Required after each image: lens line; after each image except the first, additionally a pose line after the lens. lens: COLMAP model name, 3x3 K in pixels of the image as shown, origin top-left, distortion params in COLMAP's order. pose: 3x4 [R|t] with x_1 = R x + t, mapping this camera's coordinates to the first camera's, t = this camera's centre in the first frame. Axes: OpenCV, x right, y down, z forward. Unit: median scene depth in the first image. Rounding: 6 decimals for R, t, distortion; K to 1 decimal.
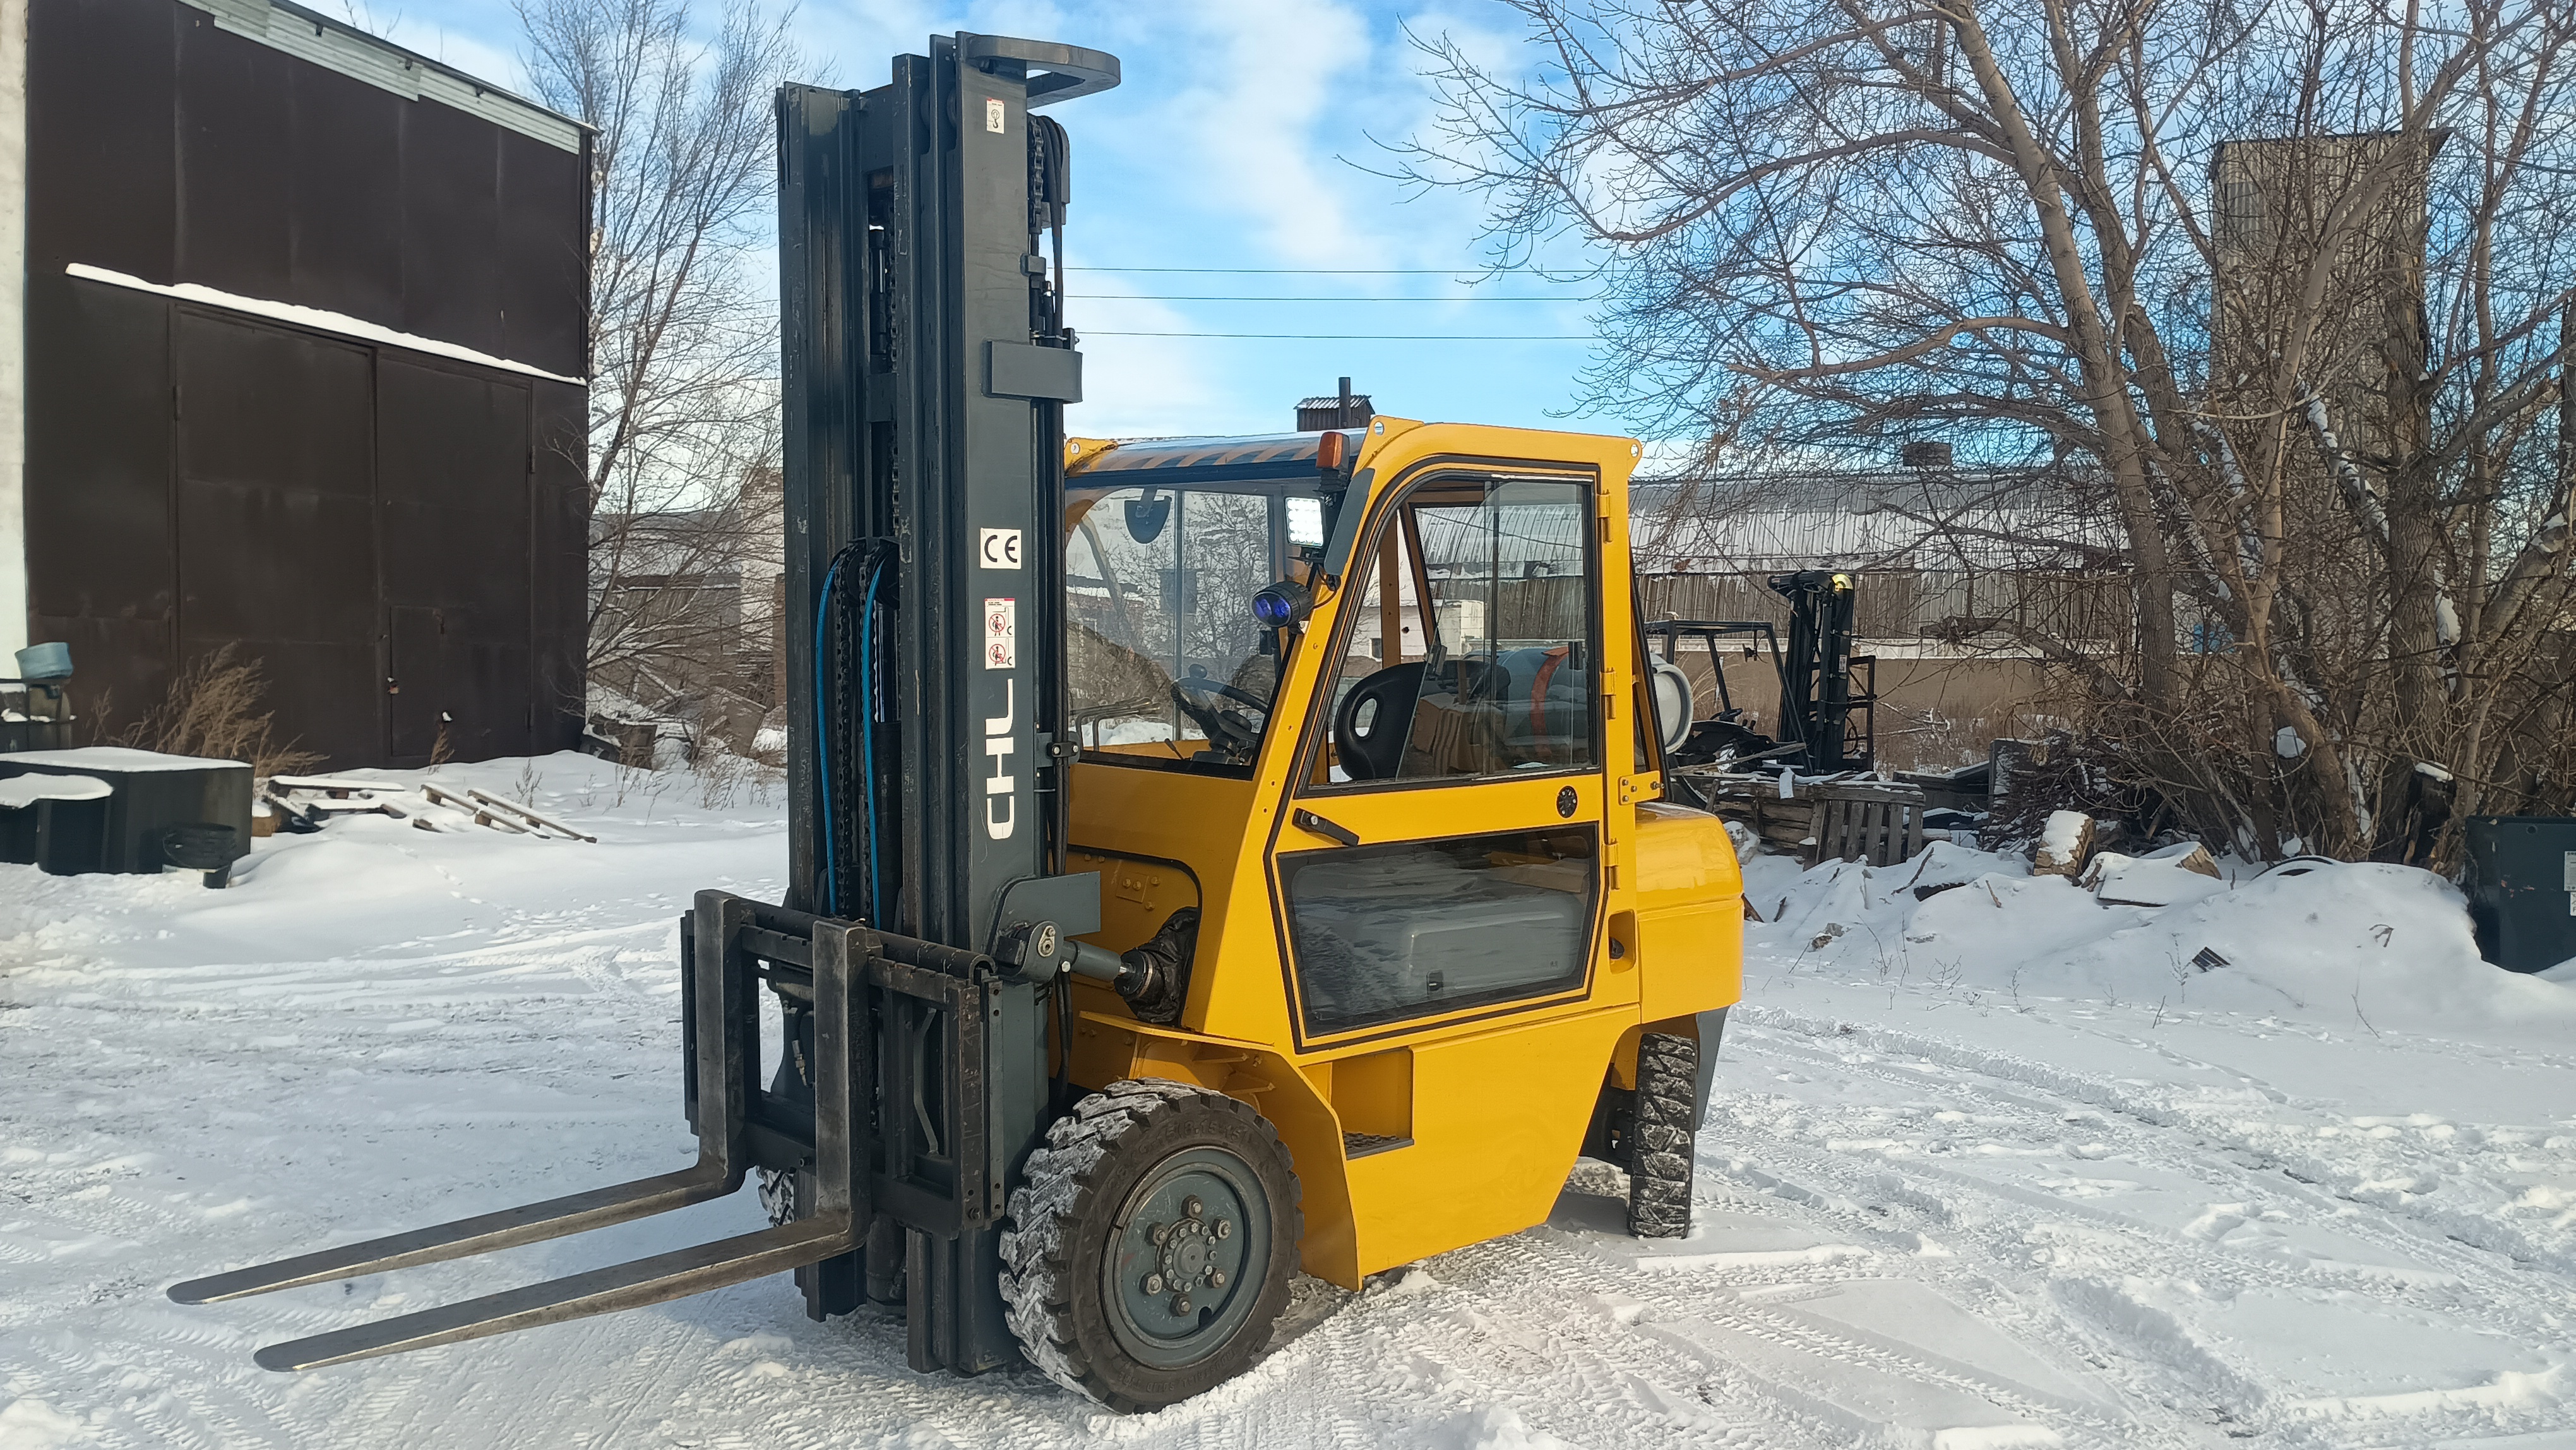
lens RADIAL K [[2285.5, 0, 1288.0], [0, 2285.5, 725.0], [0, 0, 1]] dist [0.031049, -0.003913]
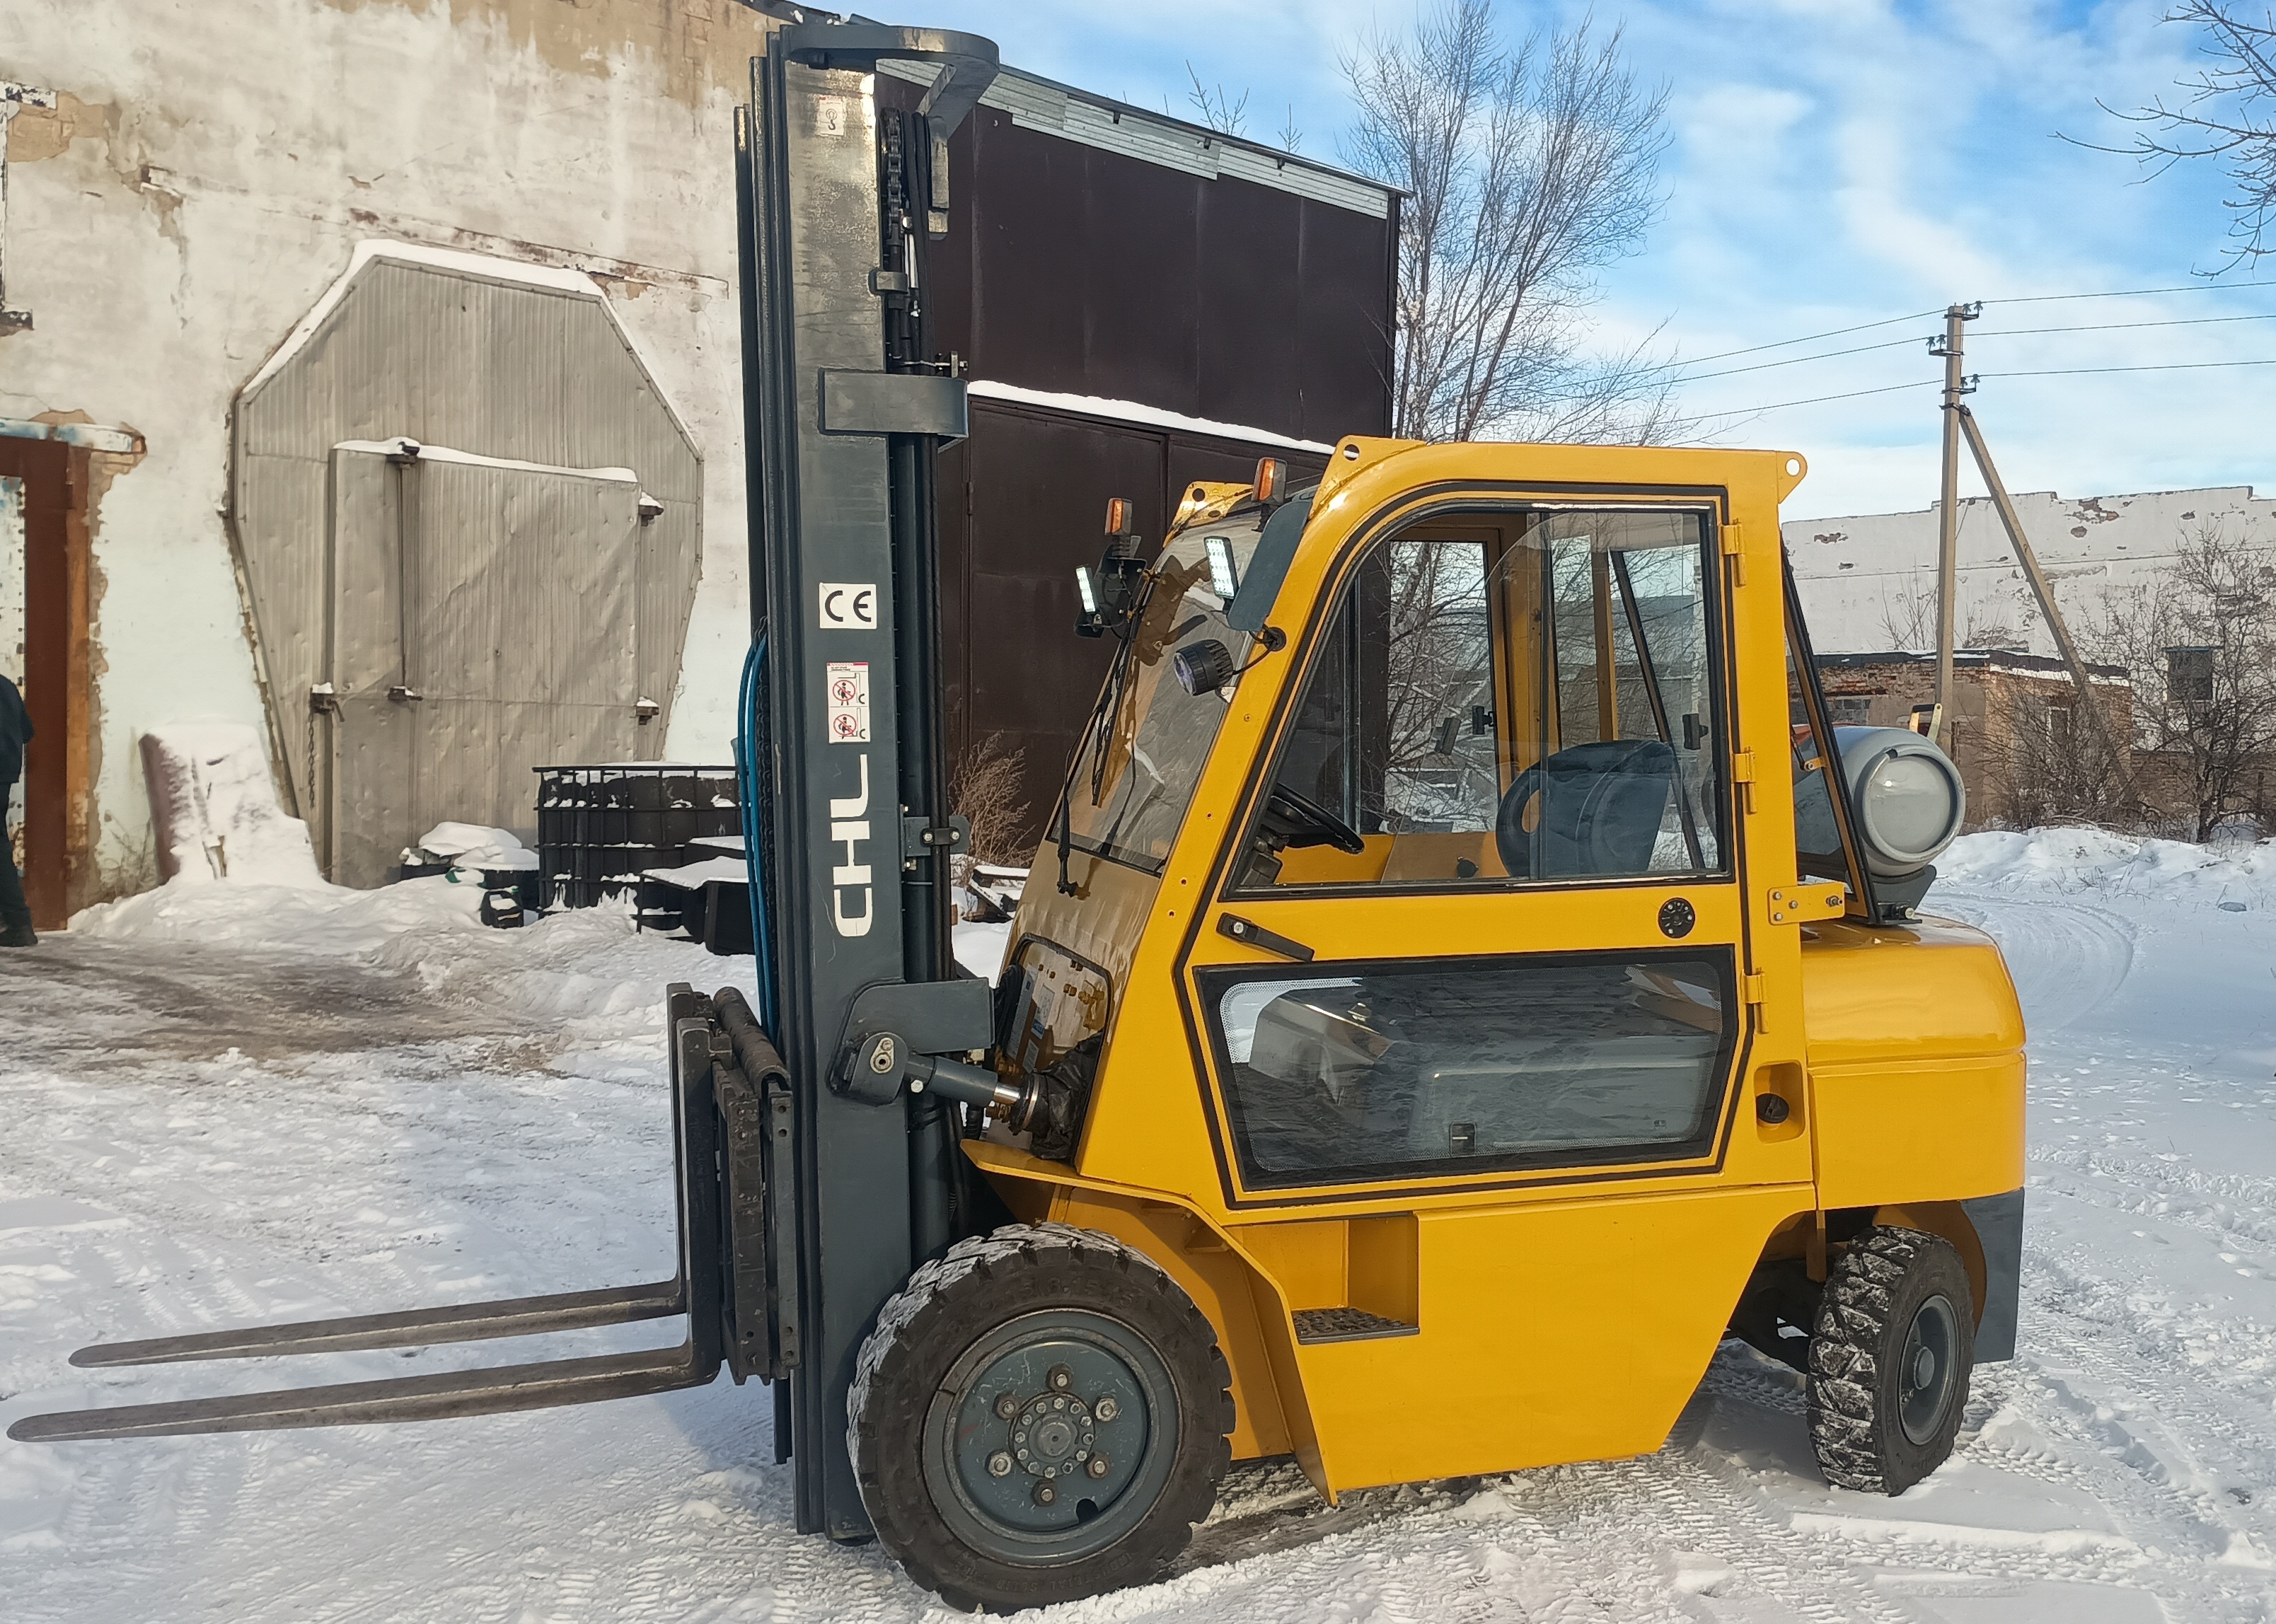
lens RADIAL K [[2514.6, 0, 1138.0], [0, 2514.6, 812.0], [0, 0, 1]] dist [0.028201, 0.028106]
pose [[0.910481, 0.013195, -0.413341, 0.331327], [-0.015645, 0.999874, -0.002543, 0.002448], [0.413256, 0.008782, 0.910573, 0.145775]]
